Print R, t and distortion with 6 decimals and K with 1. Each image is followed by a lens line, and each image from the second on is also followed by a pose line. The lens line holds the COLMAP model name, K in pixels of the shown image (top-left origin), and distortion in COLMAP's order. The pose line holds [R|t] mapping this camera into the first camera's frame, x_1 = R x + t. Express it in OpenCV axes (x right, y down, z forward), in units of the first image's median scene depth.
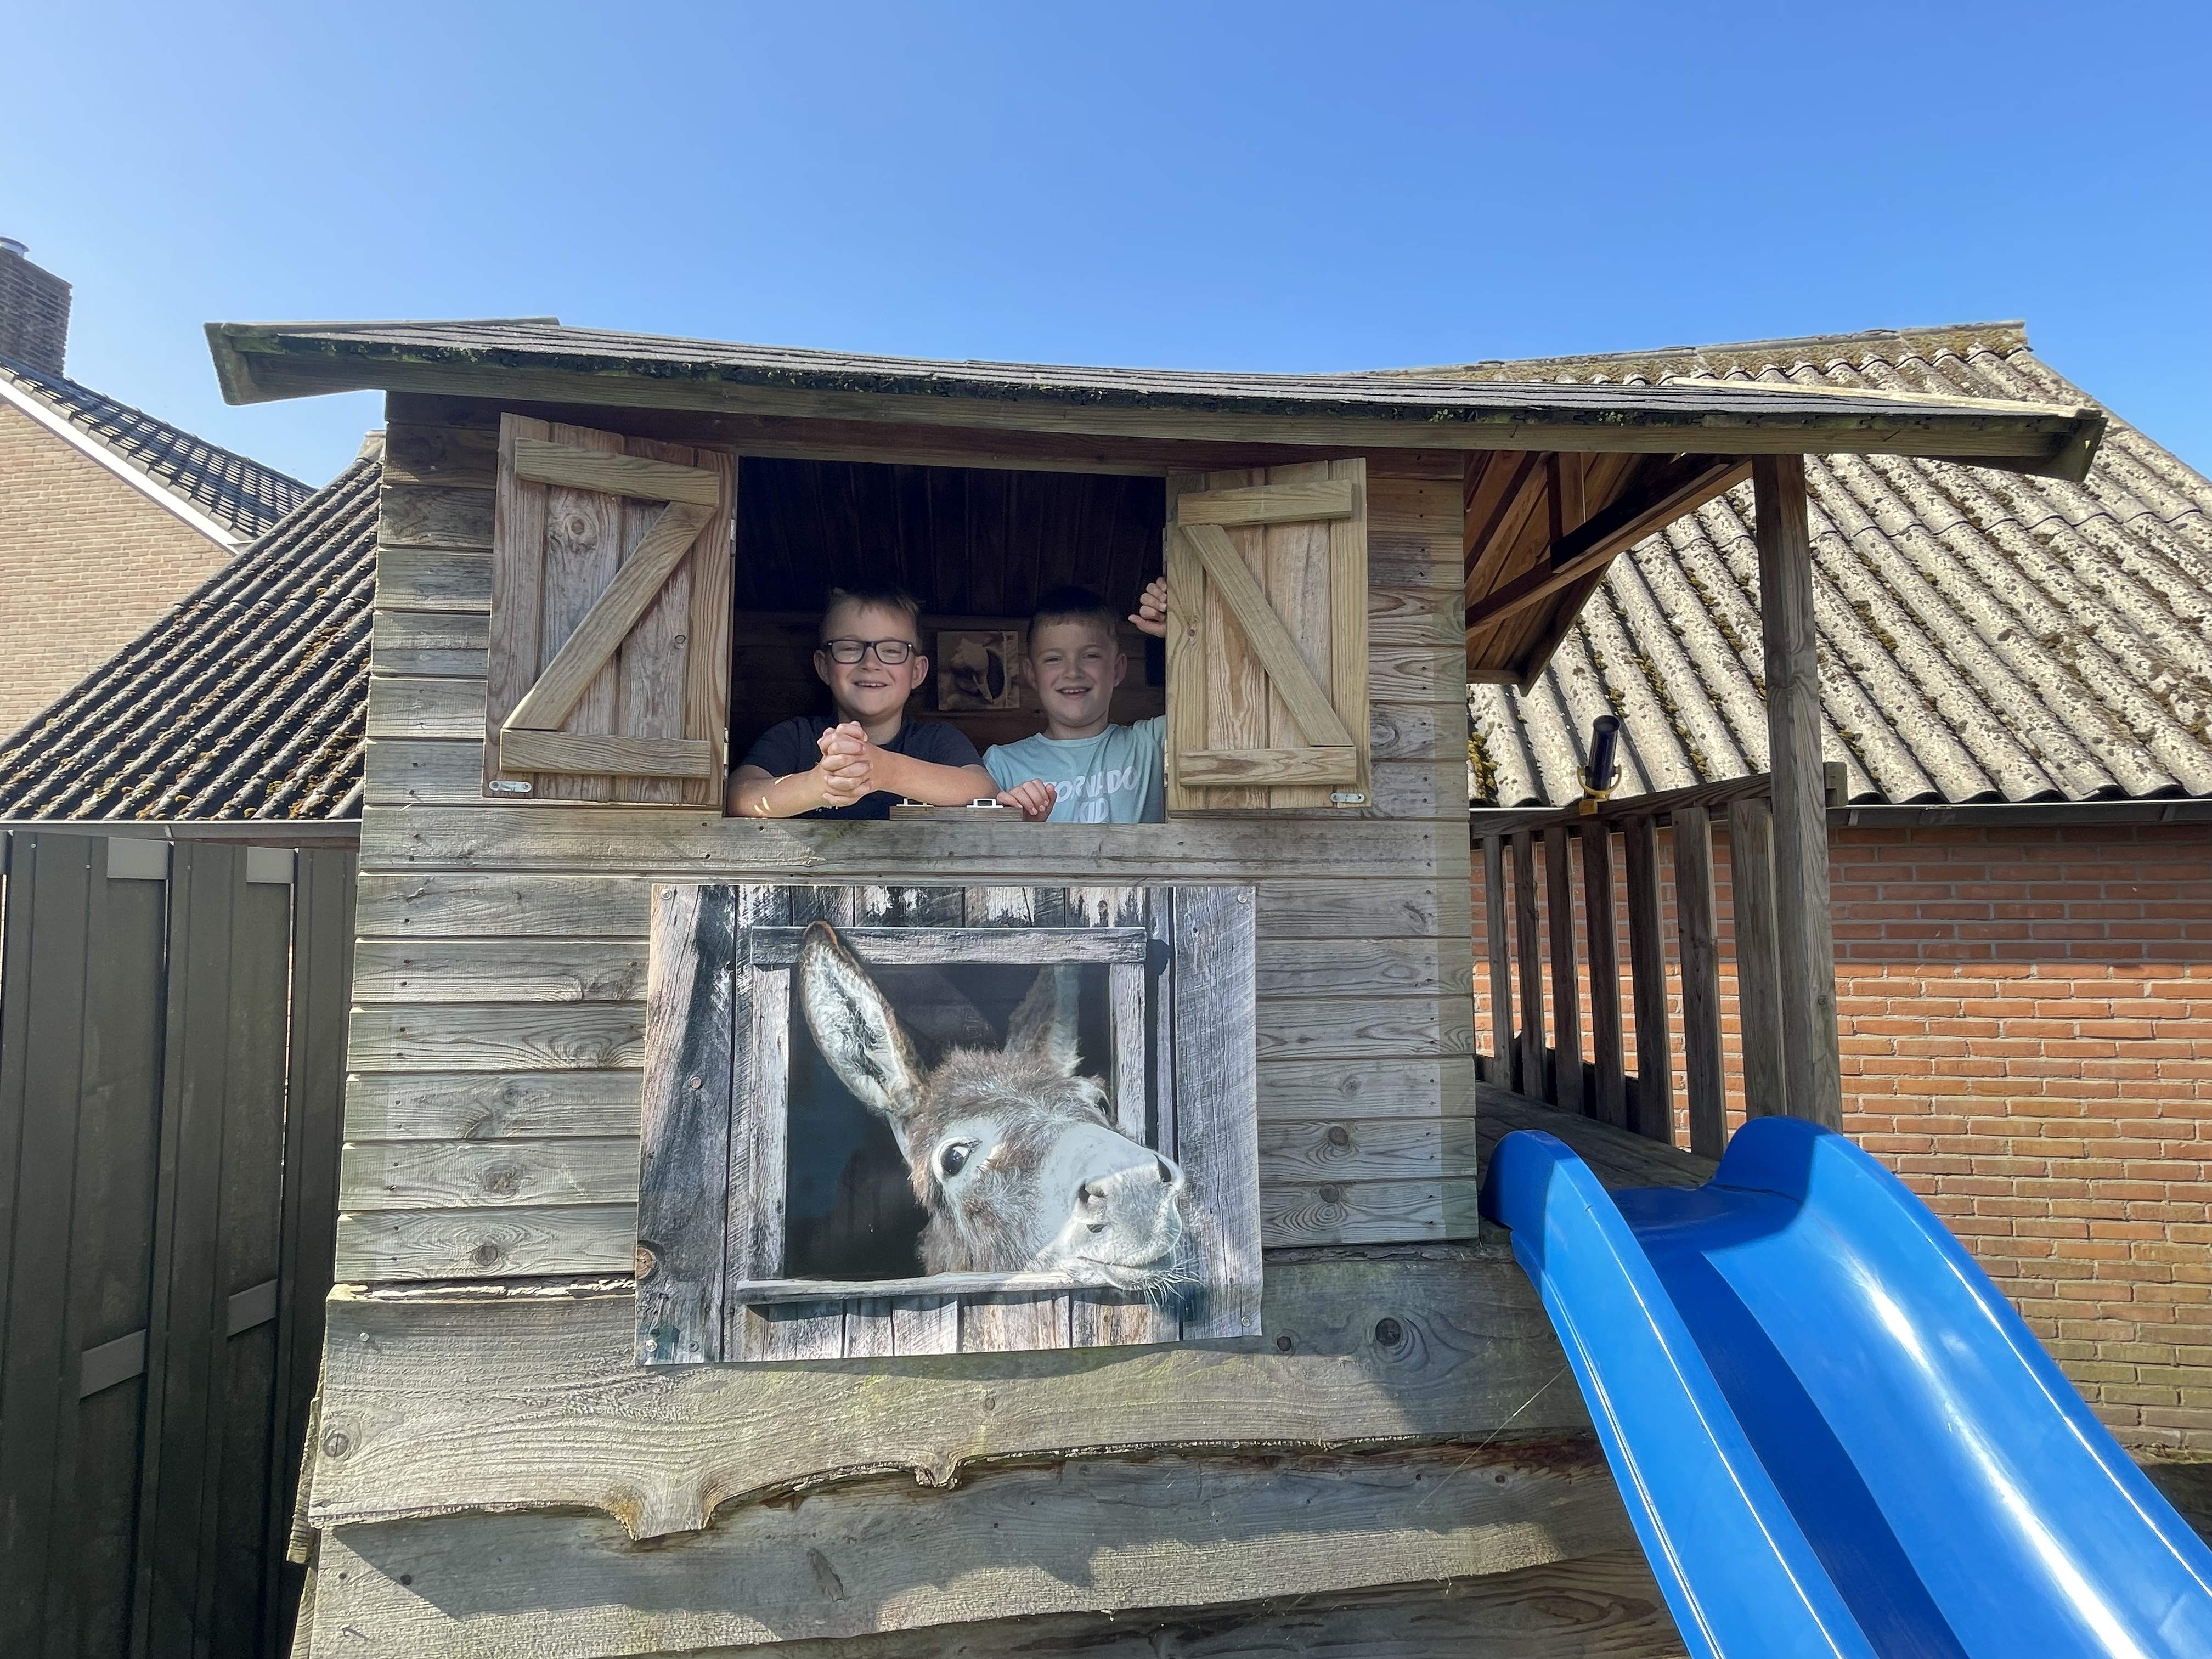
lens RADIAL K [[1039.0, 0, 1107.1], [0, 1039.0, 830.9], [0, 0, 1]] dist [-0.000127, -0.000034]
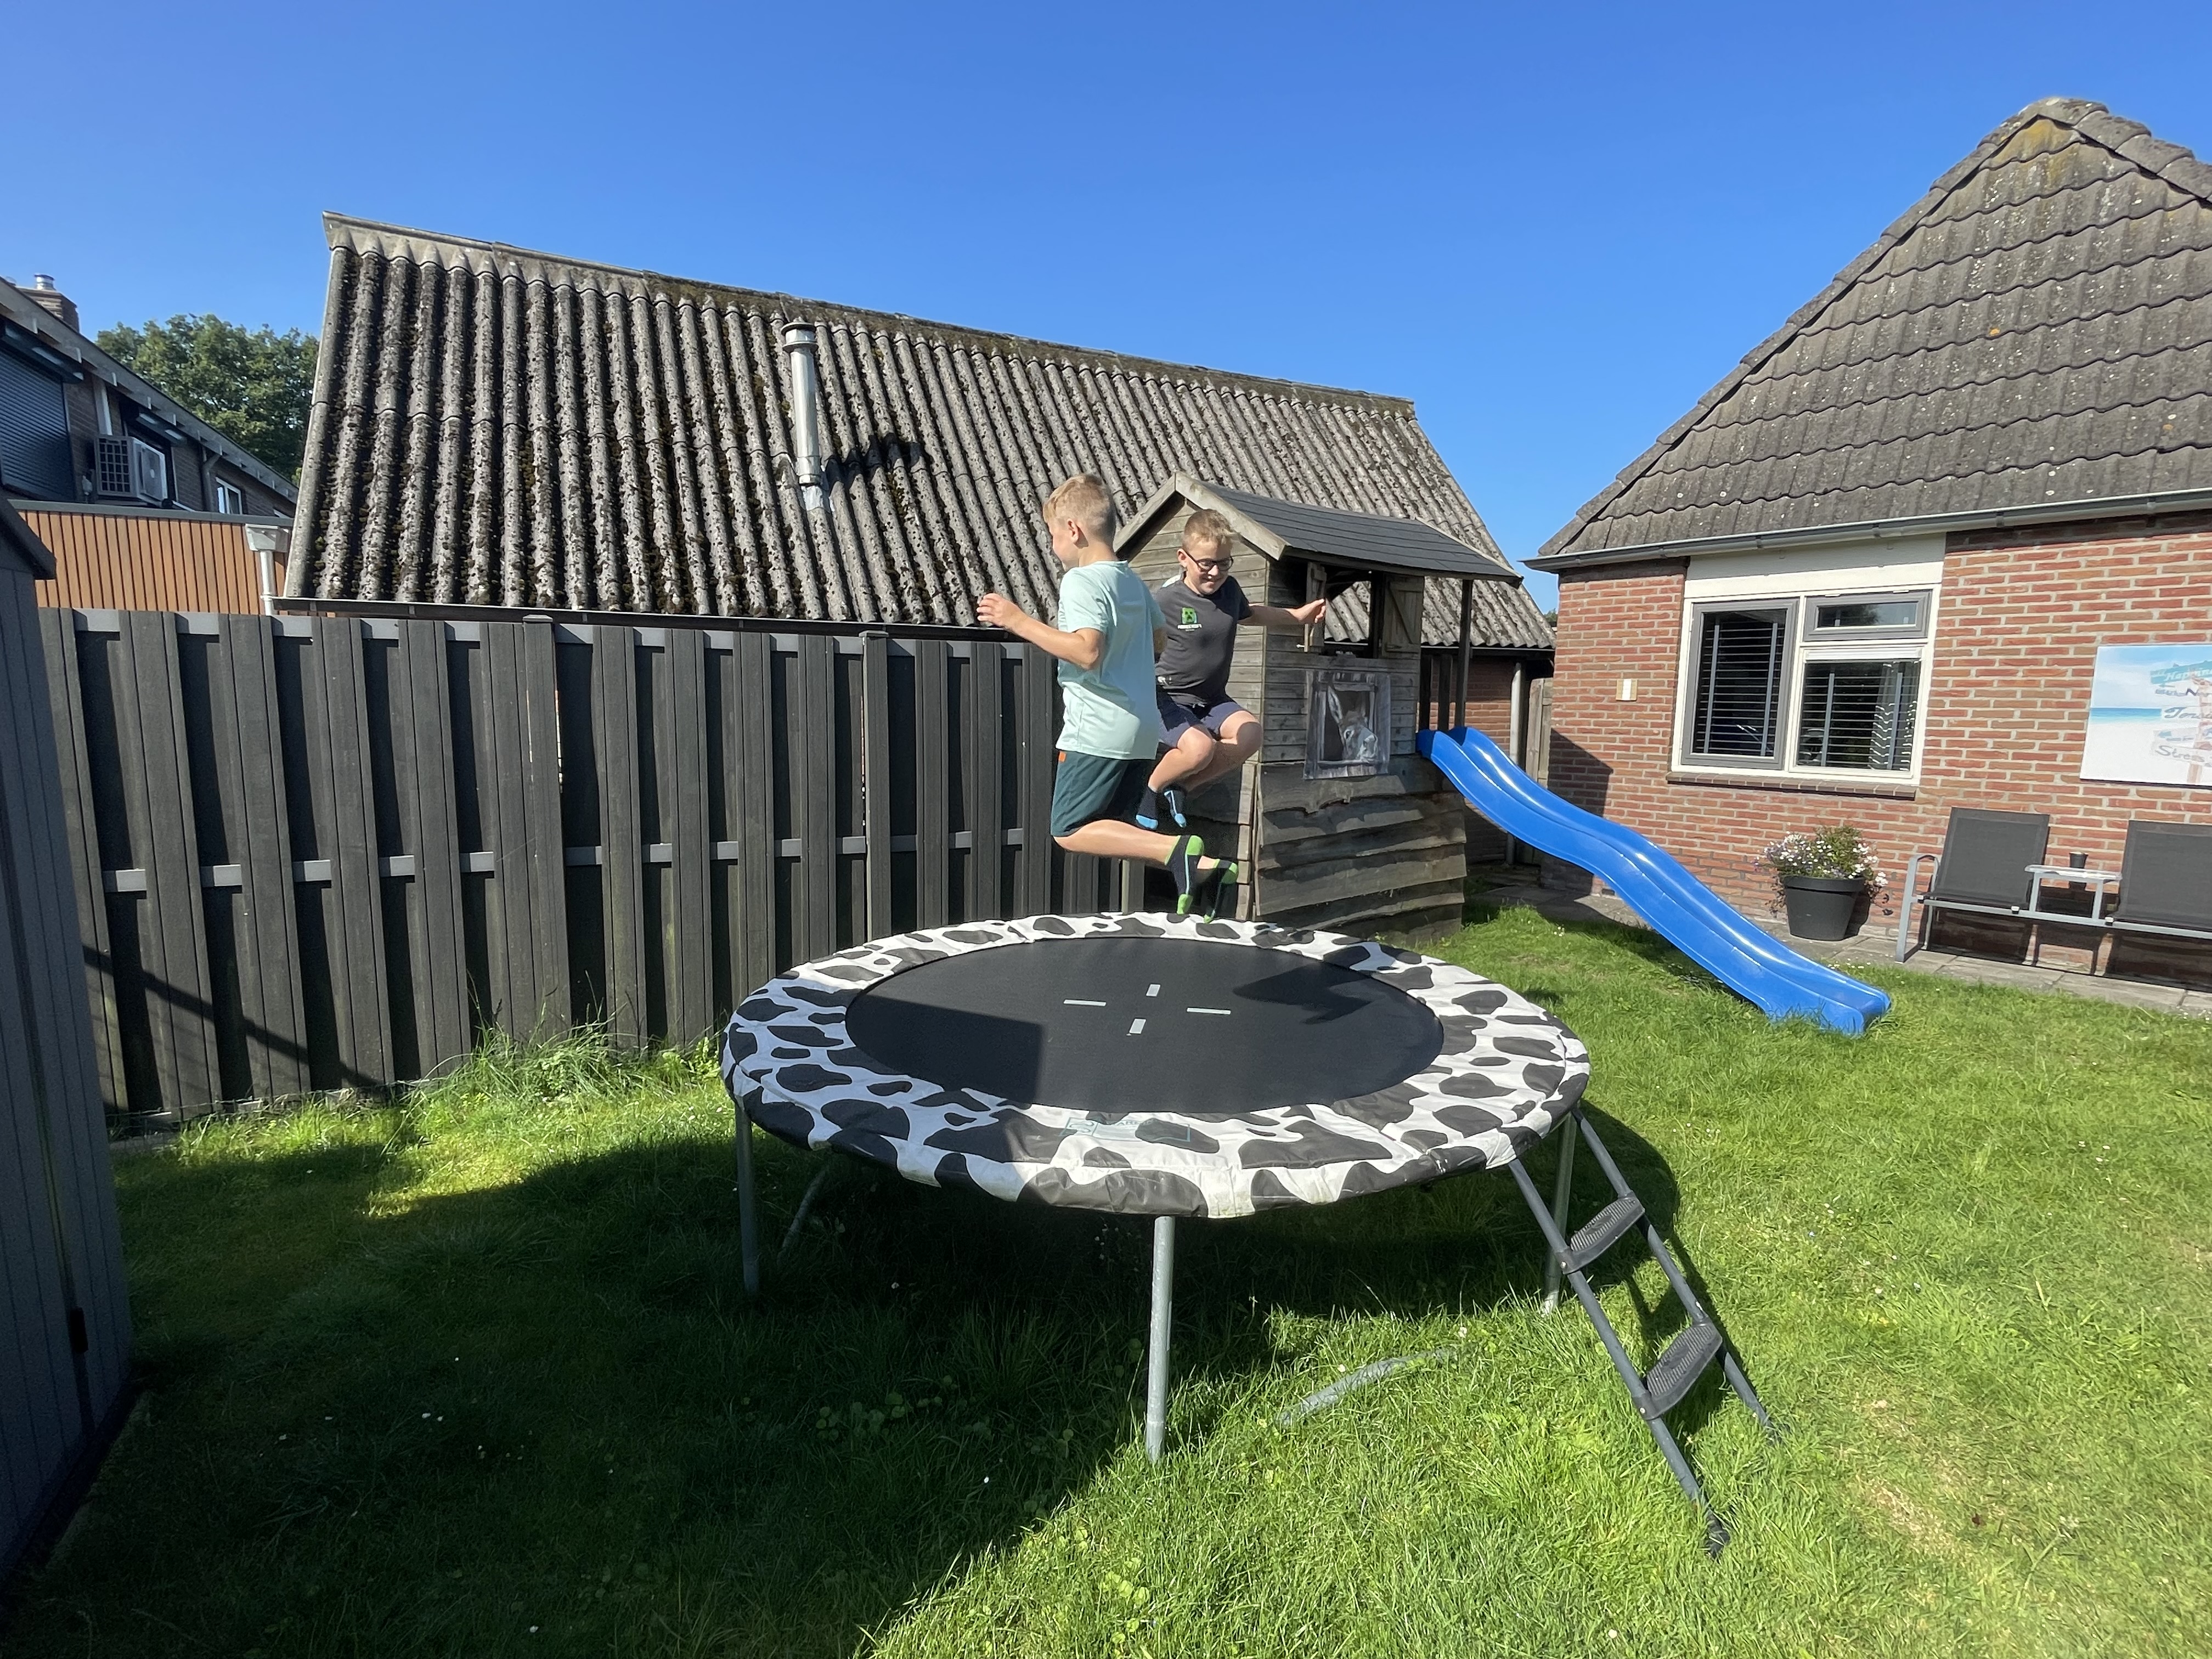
lens RADIAL K [[1039.0, 0, 1103.4], [0, 1039.0, 828.3], [0, 0, 1]] dist [-0.000127, -0.000034]
pose [[0.830053, -0.057379, 0.554725, -3.512050], [-0.062029, 0.979022, 0.194084, -0.091192], [-0.554224, -0.195509, 0.809081, -2.102891]]
